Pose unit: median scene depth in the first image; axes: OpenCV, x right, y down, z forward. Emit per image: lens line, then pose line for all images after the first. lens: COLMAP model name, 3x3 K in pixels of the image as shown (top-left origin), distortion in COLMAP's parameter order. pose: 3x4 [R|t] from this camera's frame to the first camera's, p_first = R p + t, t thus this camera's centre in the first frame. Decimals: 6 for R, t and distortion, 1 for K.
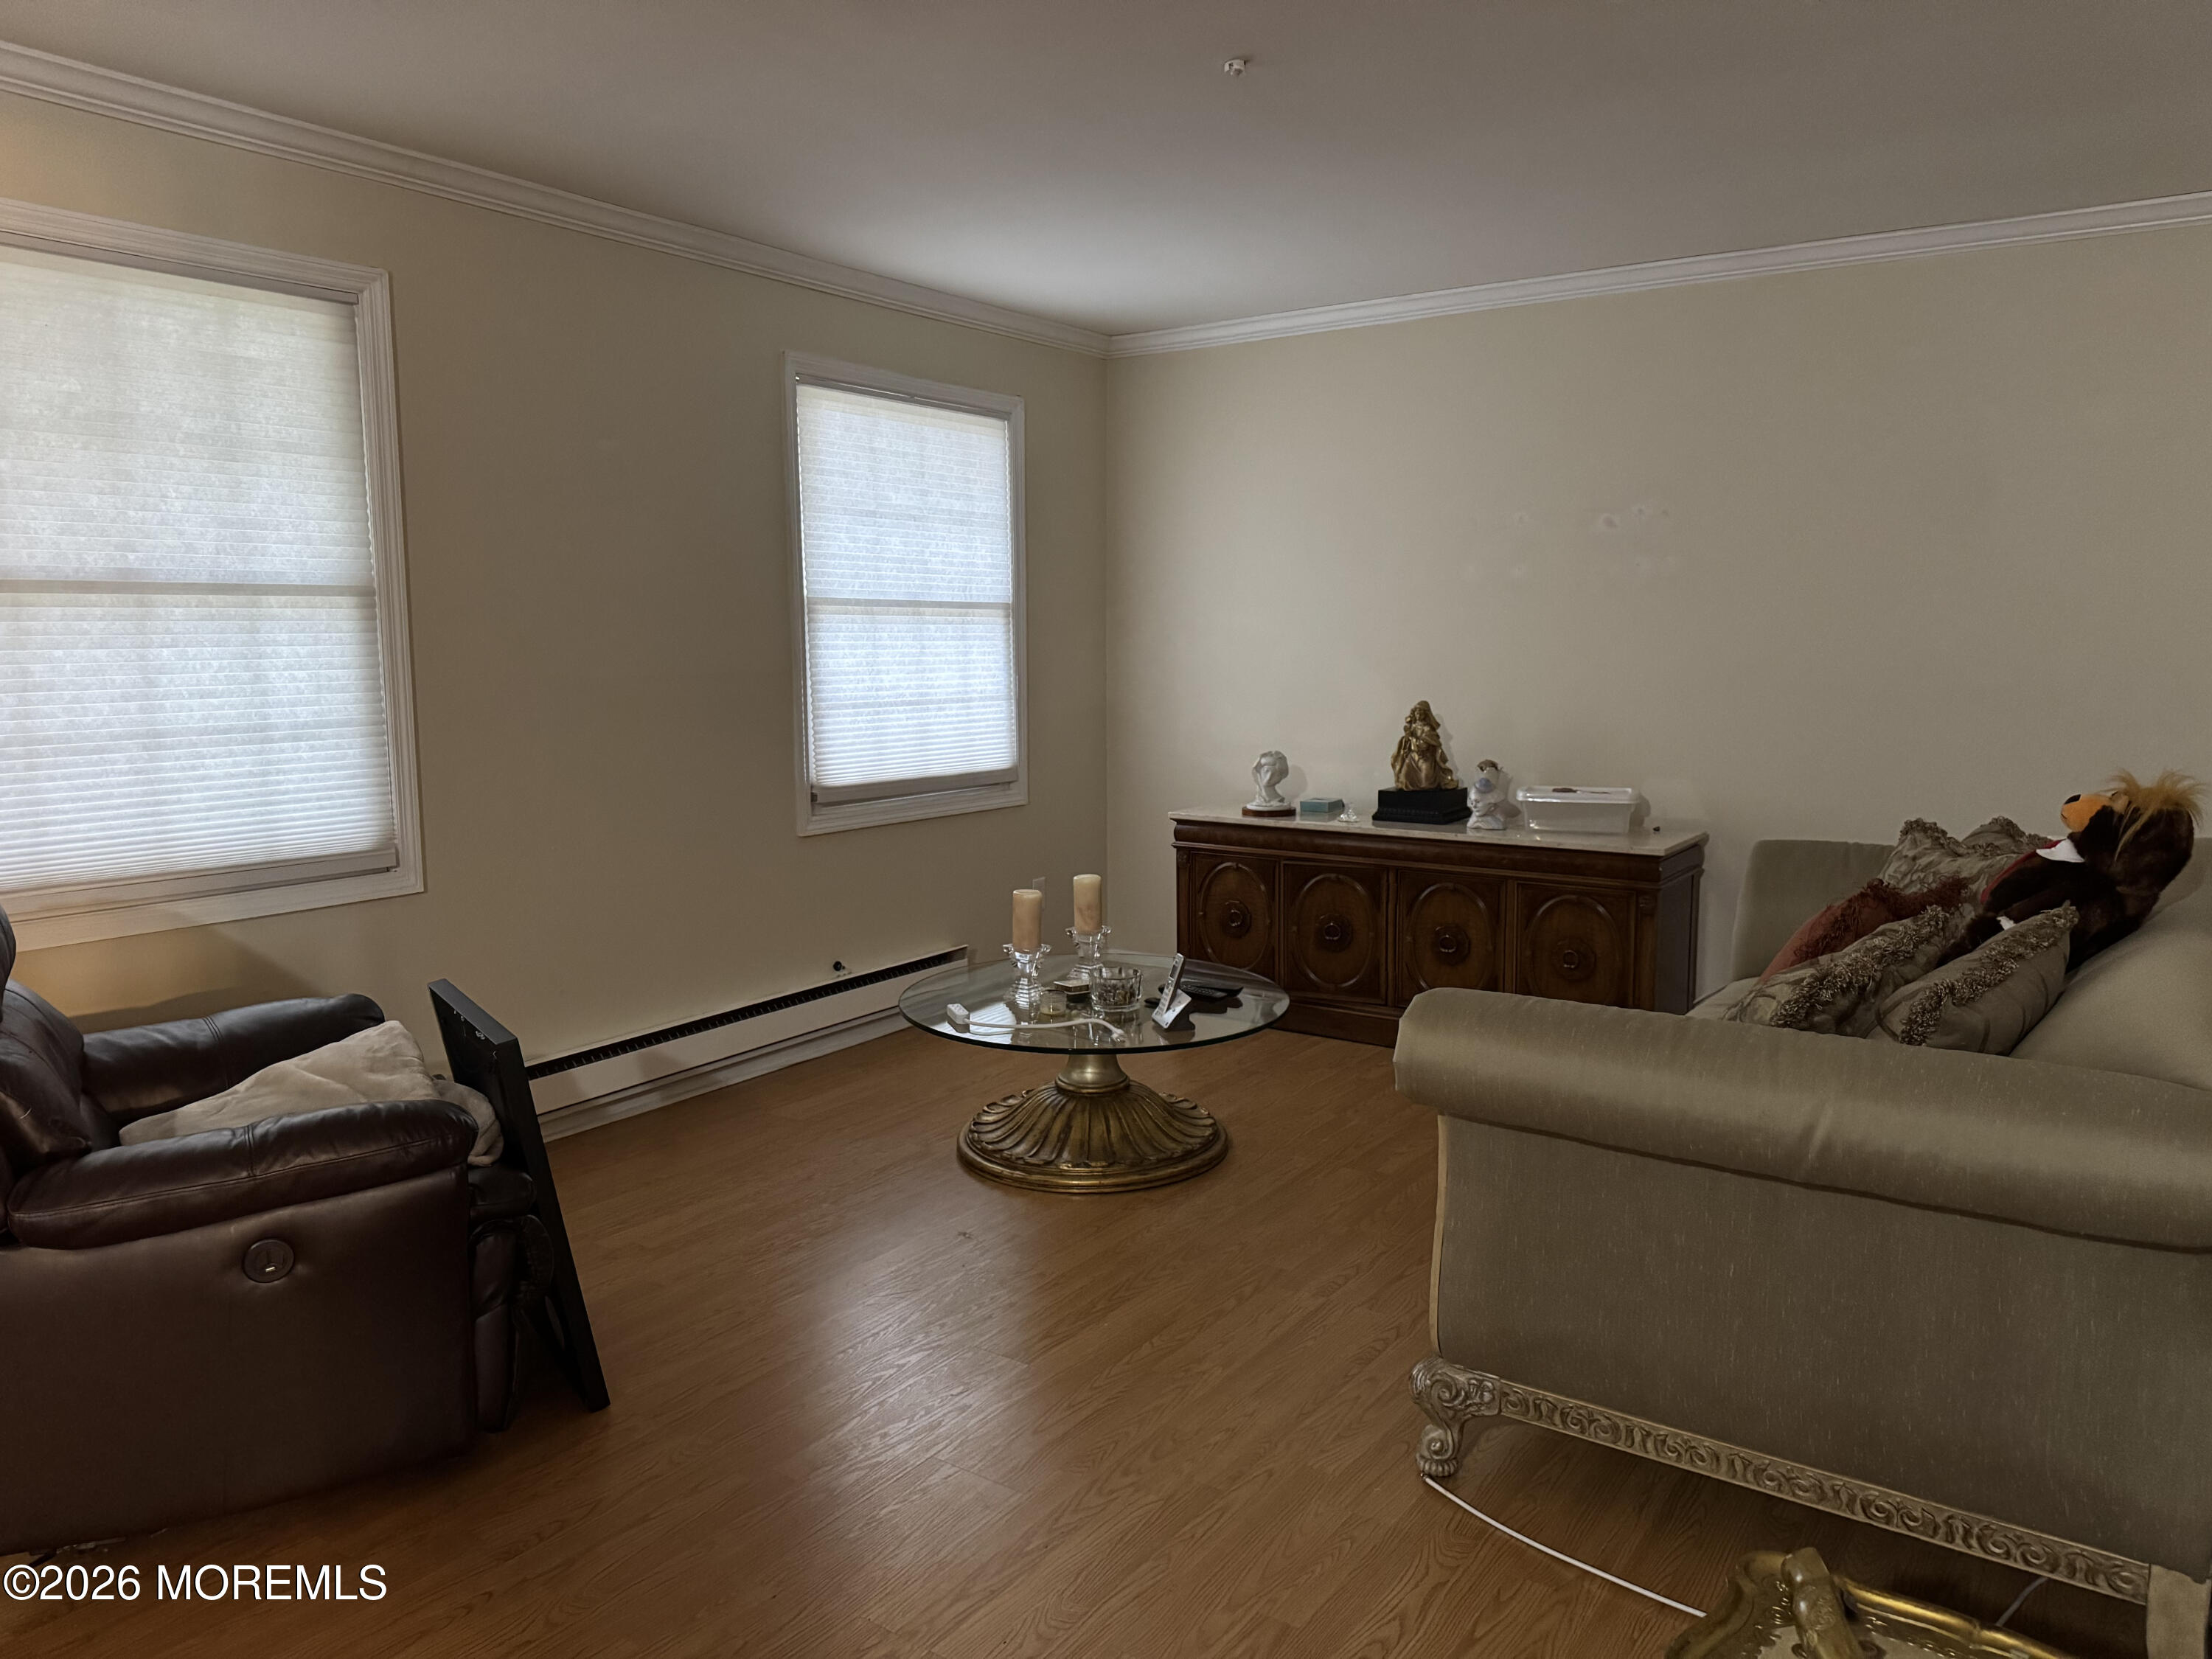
lens RADIAL K [[1562.8, 0, 1106.0], [0, 1562.8, 829.5], [0, 0, 1]] dist [0.143342, -0.211334]
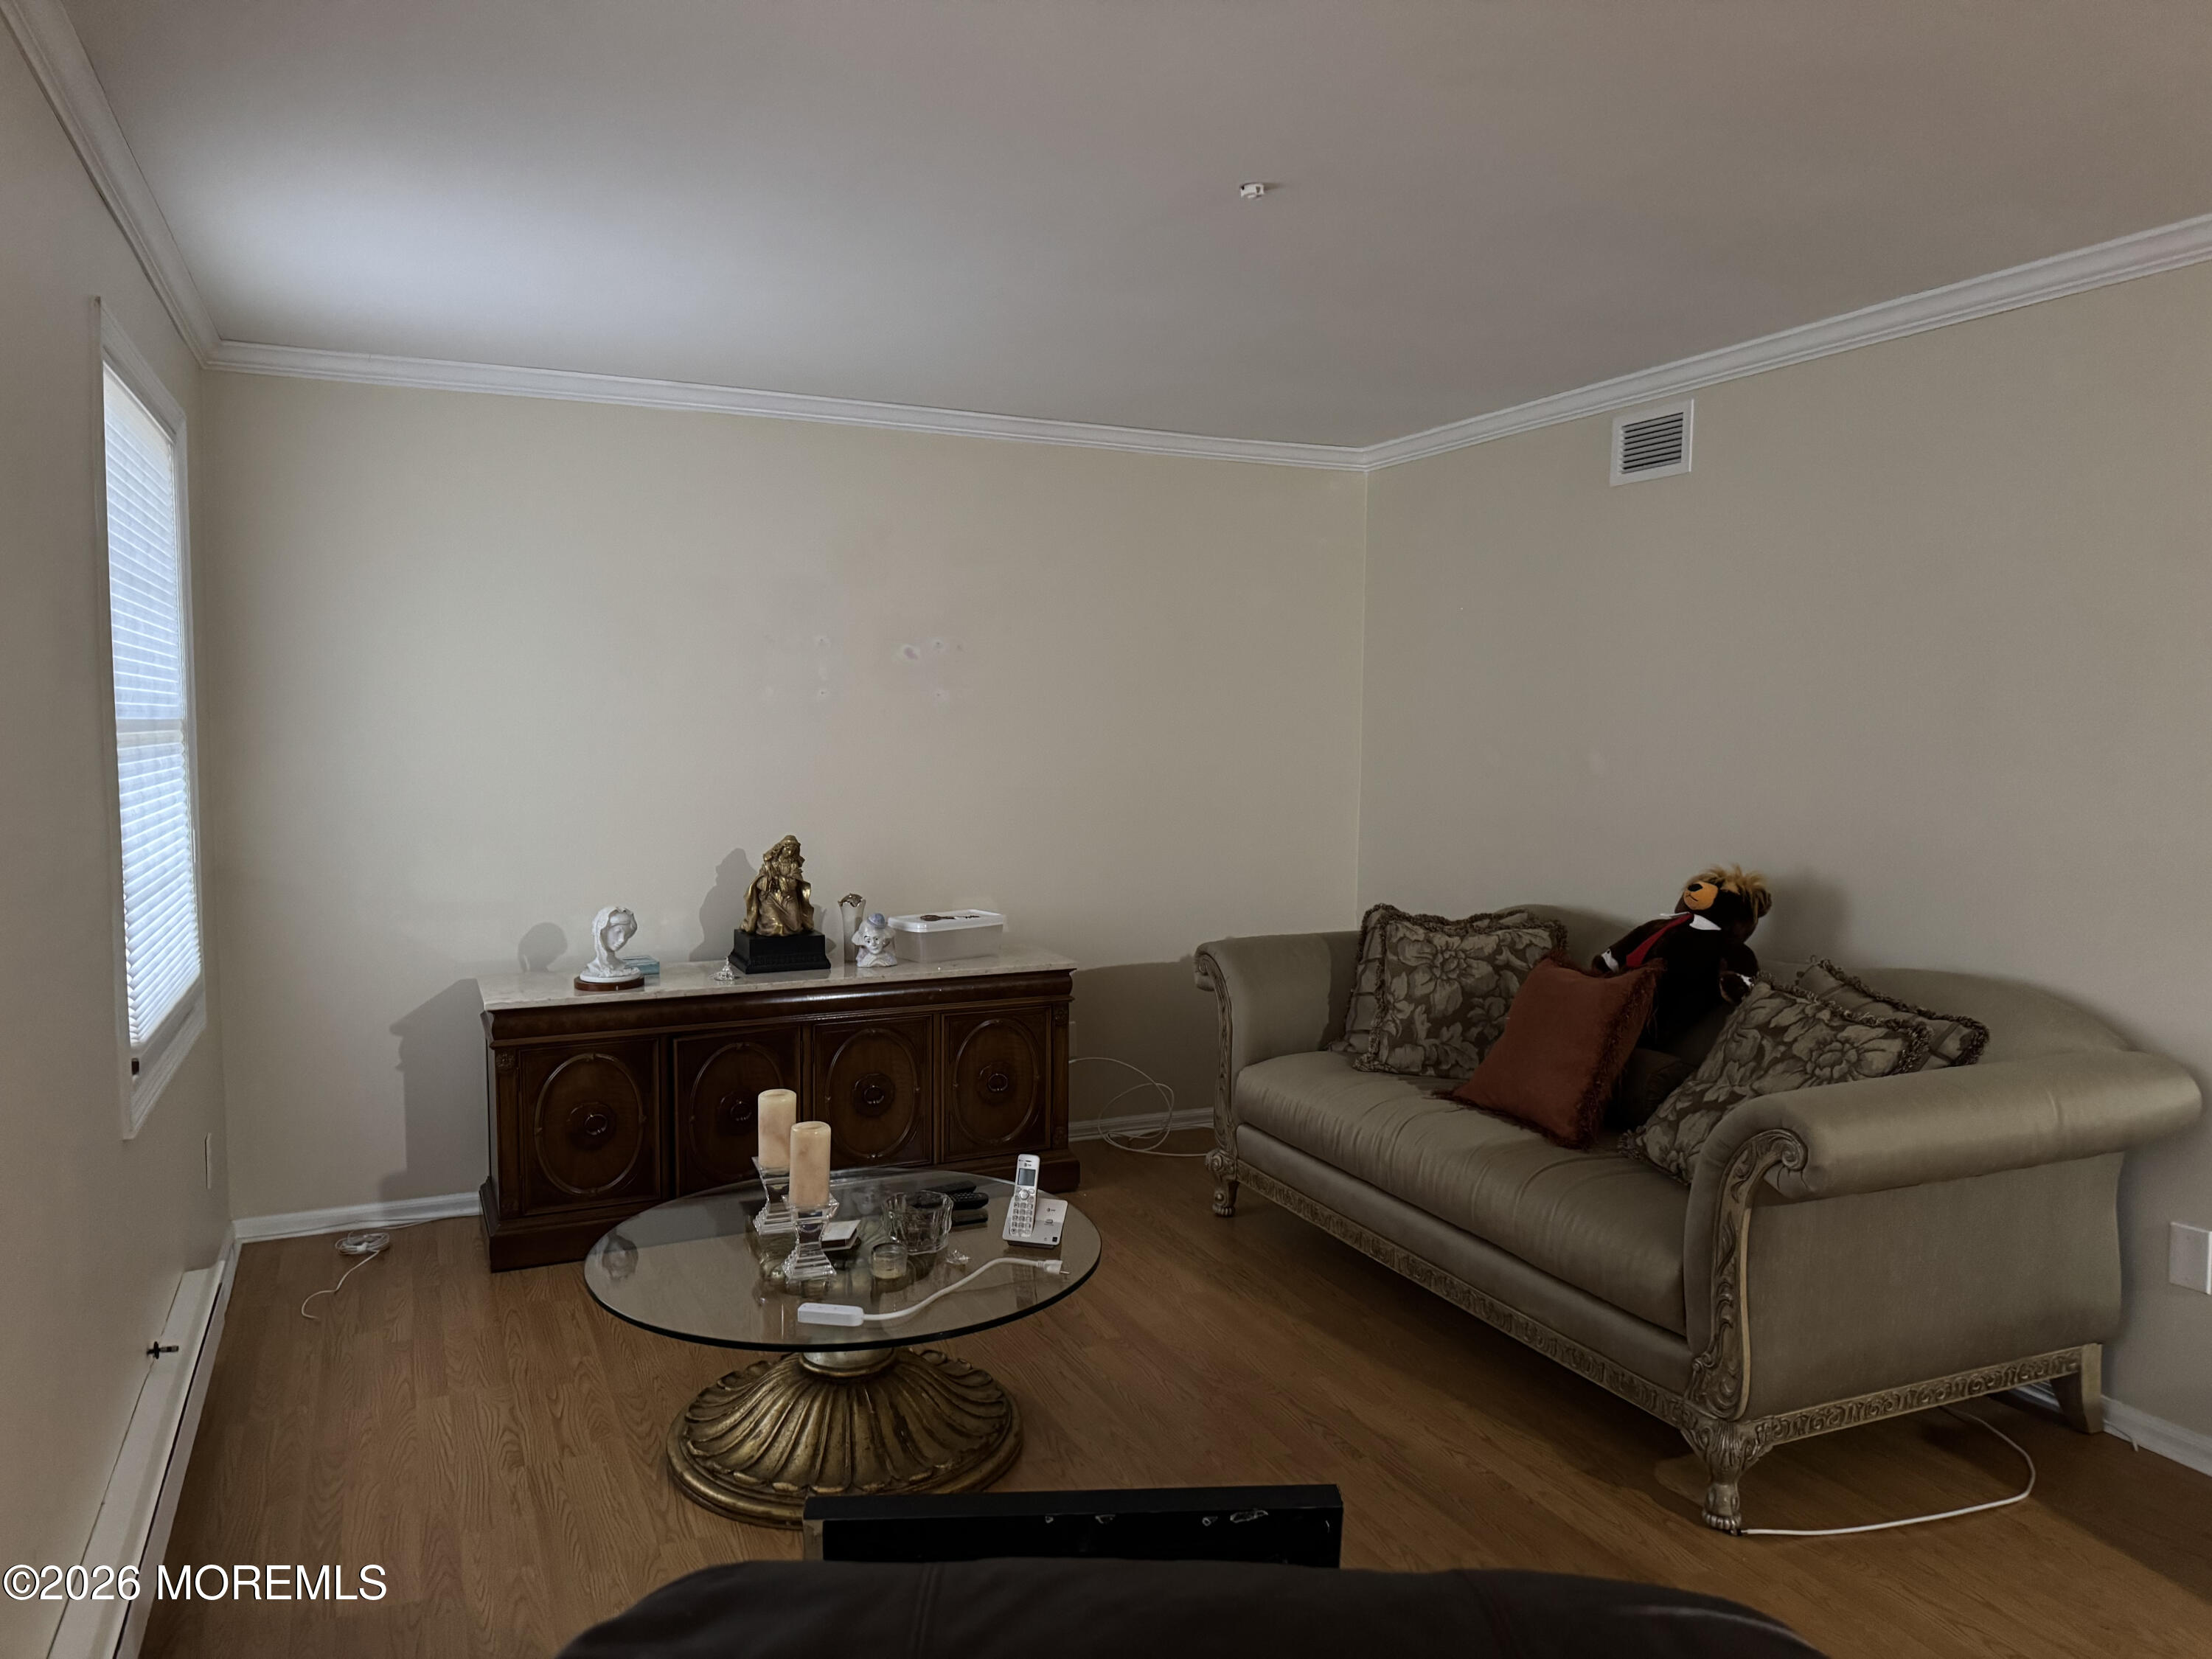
lens RADIAL K [[1562.8, 0, 1106.0], [0, 1562.8, 829.5], [0, 0, 1]] dist [0.143342, -0.211334]
pose [[0.511542, -0.053728, 0.857577, -0.478922], [0.105113, 0.994460, -0.000396, -0.065464], [-0.852805, 0.090345, 0.514356, 0.376062]]
